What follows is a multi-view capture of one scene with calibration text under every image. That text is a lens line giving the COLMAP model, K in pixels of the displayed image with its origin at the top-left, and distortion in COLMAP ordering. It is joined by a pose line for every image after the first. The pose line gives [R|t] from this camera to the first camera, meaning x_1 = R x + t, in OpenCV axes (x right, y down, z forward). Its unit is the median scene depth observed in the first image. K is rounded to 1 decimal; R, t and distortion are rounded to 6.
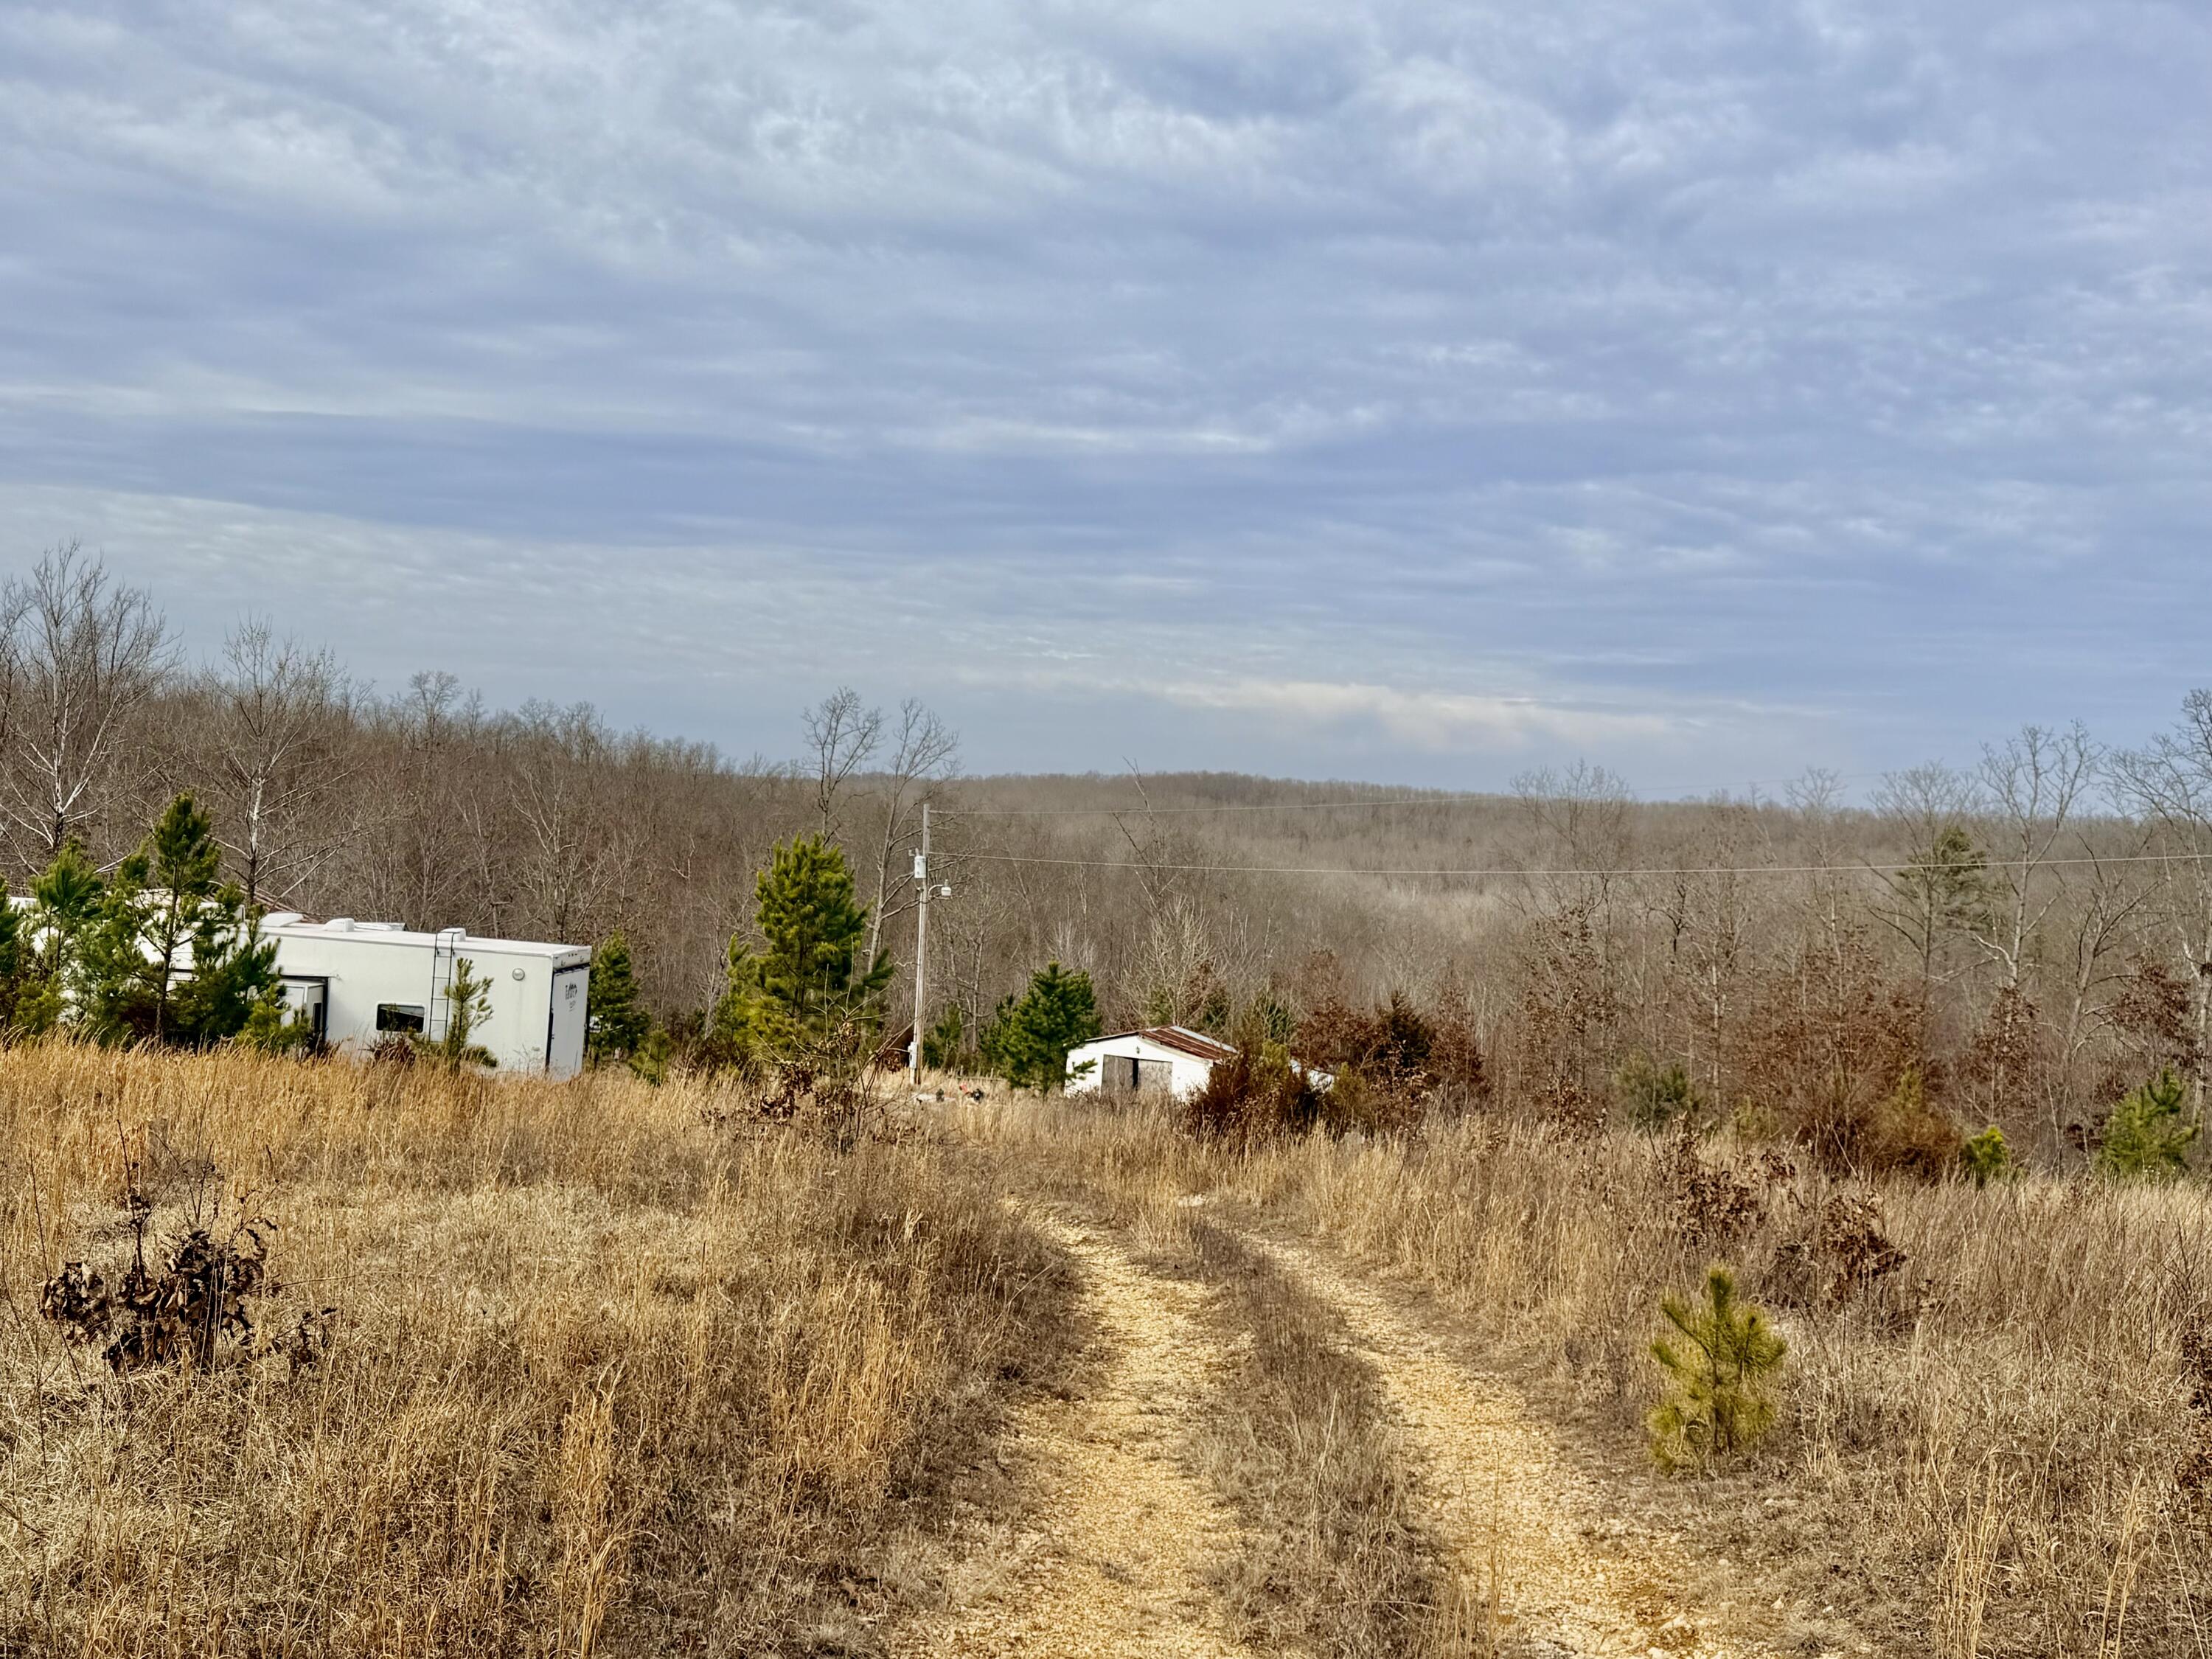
lens RADIAL K [[2091.7, 0, 1118.0], [0, 2091.7, 826.1], [0, 0, 1]] dist [0.175303, -0.379224]
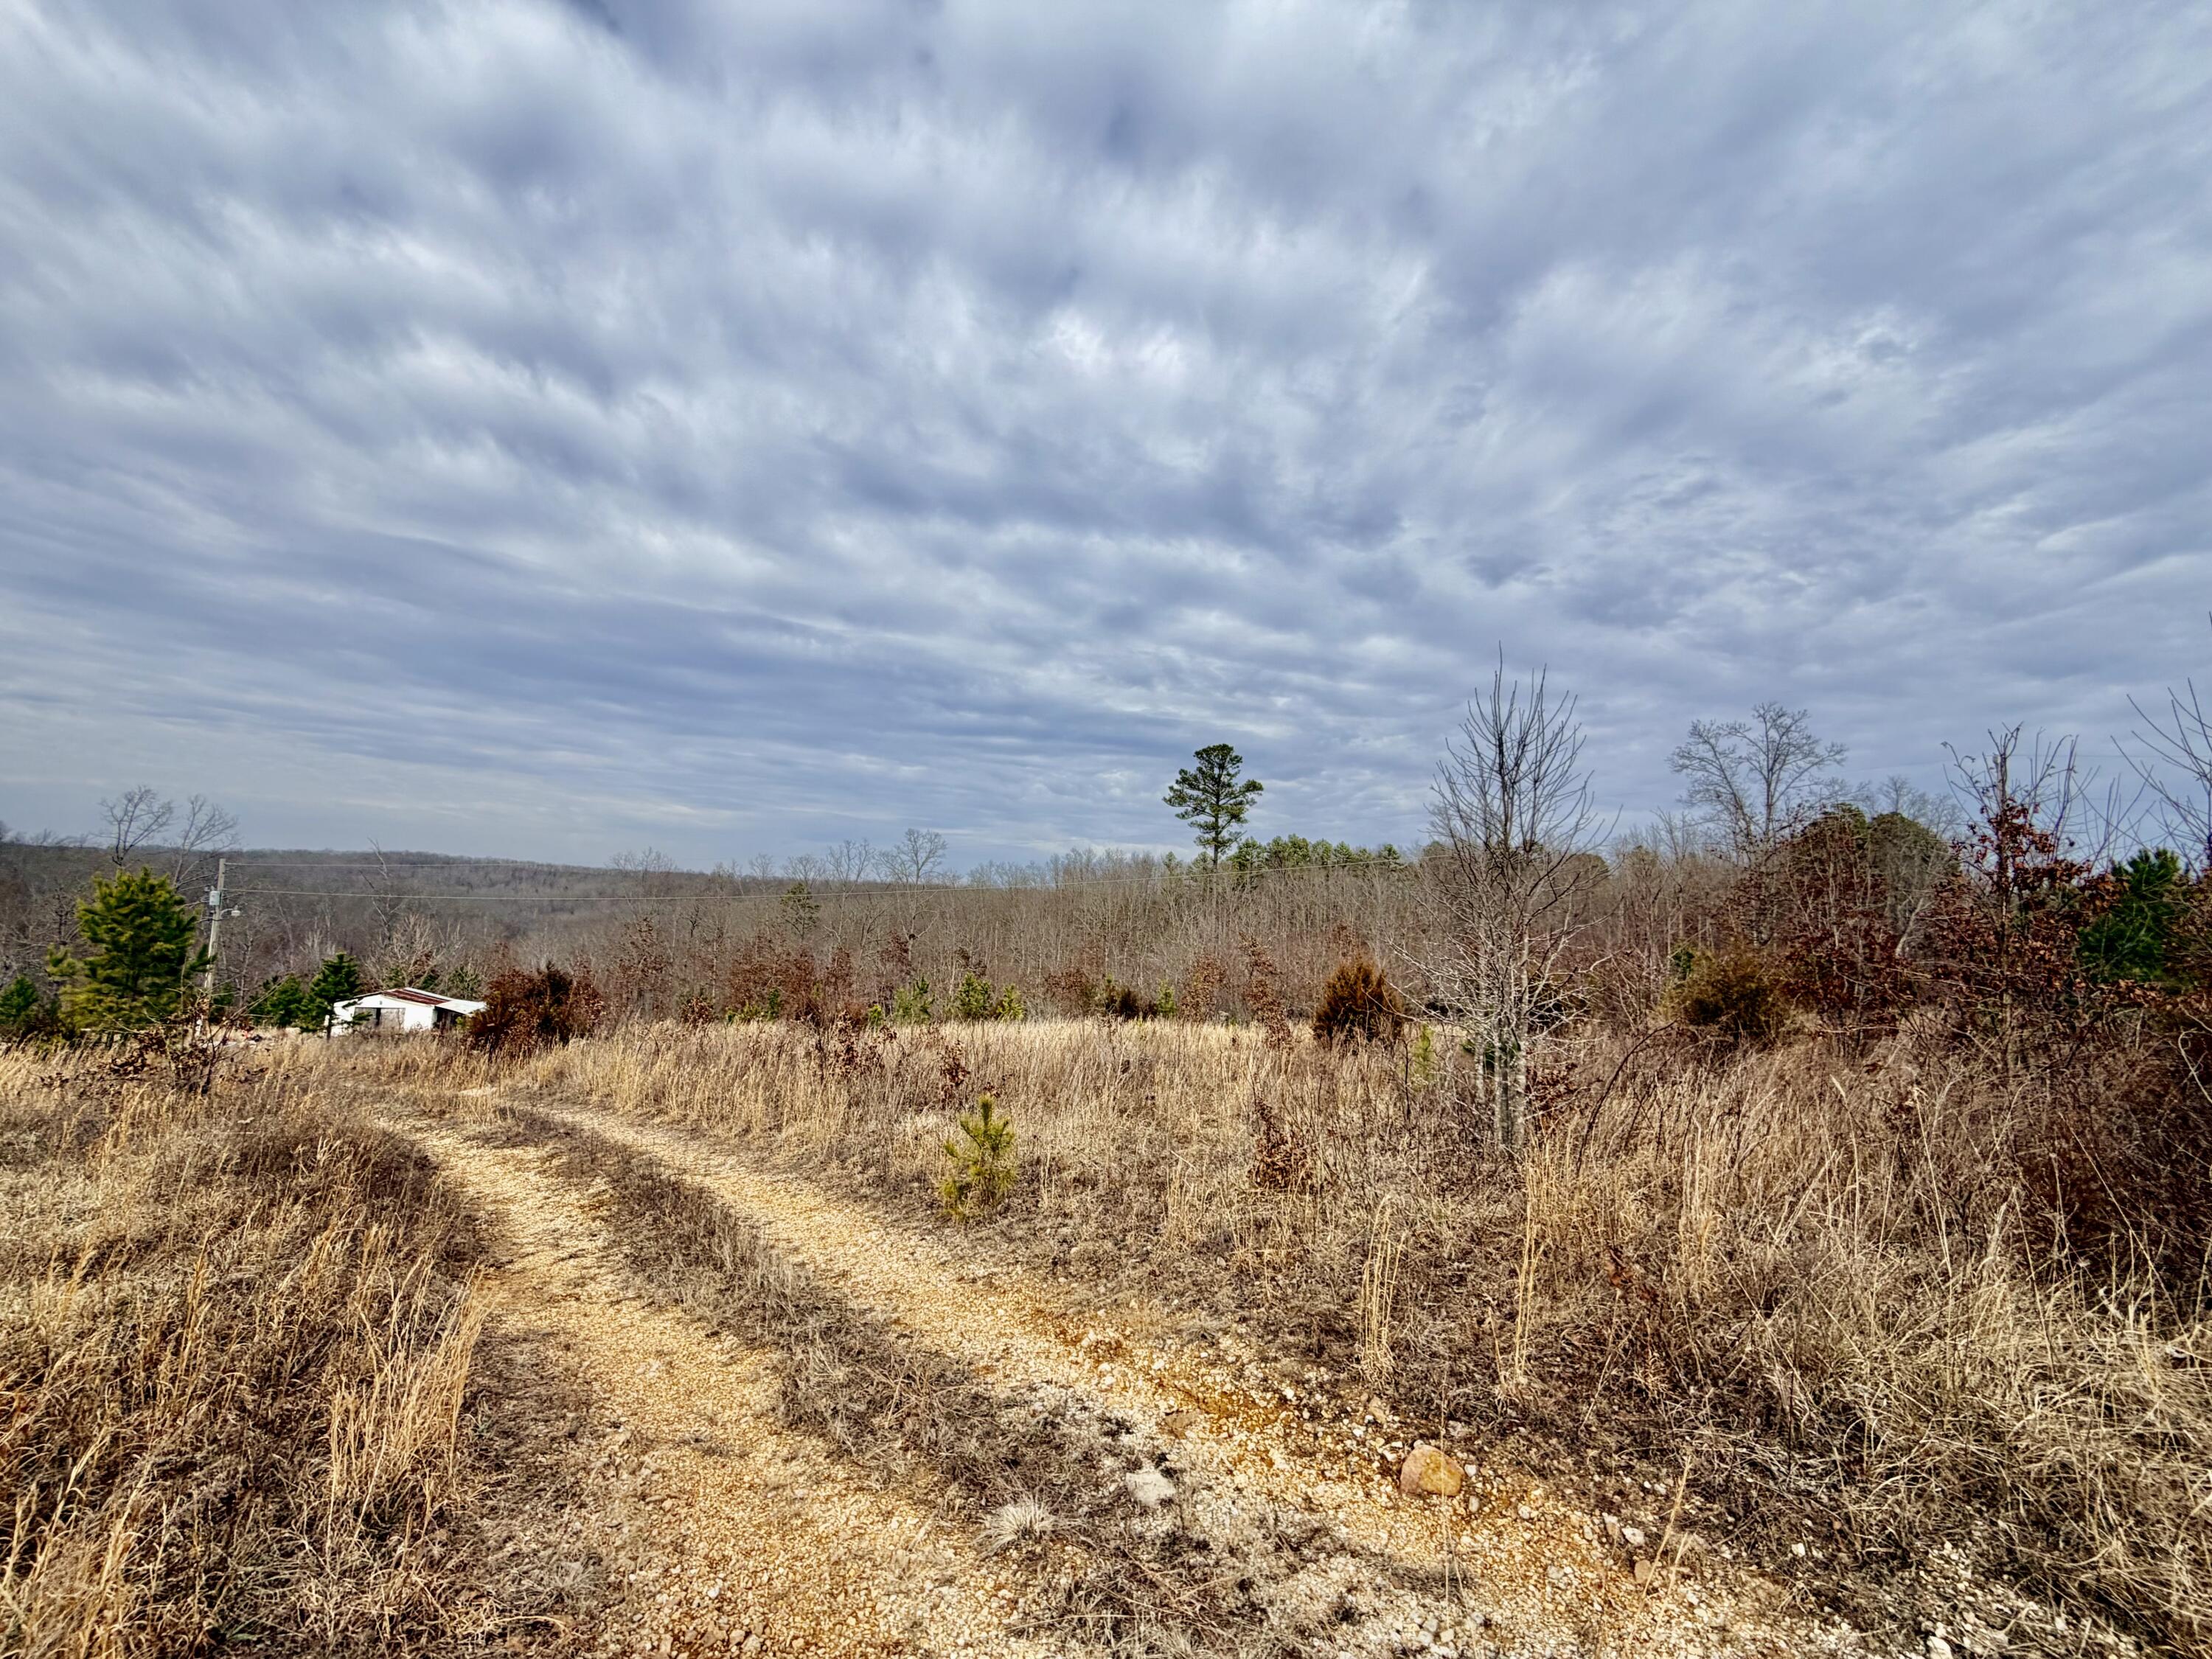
lens RADIAL K [[877.3, 0, 1095.2], [0, 877.3, 832.8], [0, 0, 1]] dist [-0.000259, 0.000220]
pose [[0.760464, 0.045213, 0.647804, -0.044386], [-0.008247, 0.998165, -0.059985, 0.010310], [-0.649328, 0.040274, 0.759441, 0.126747]]
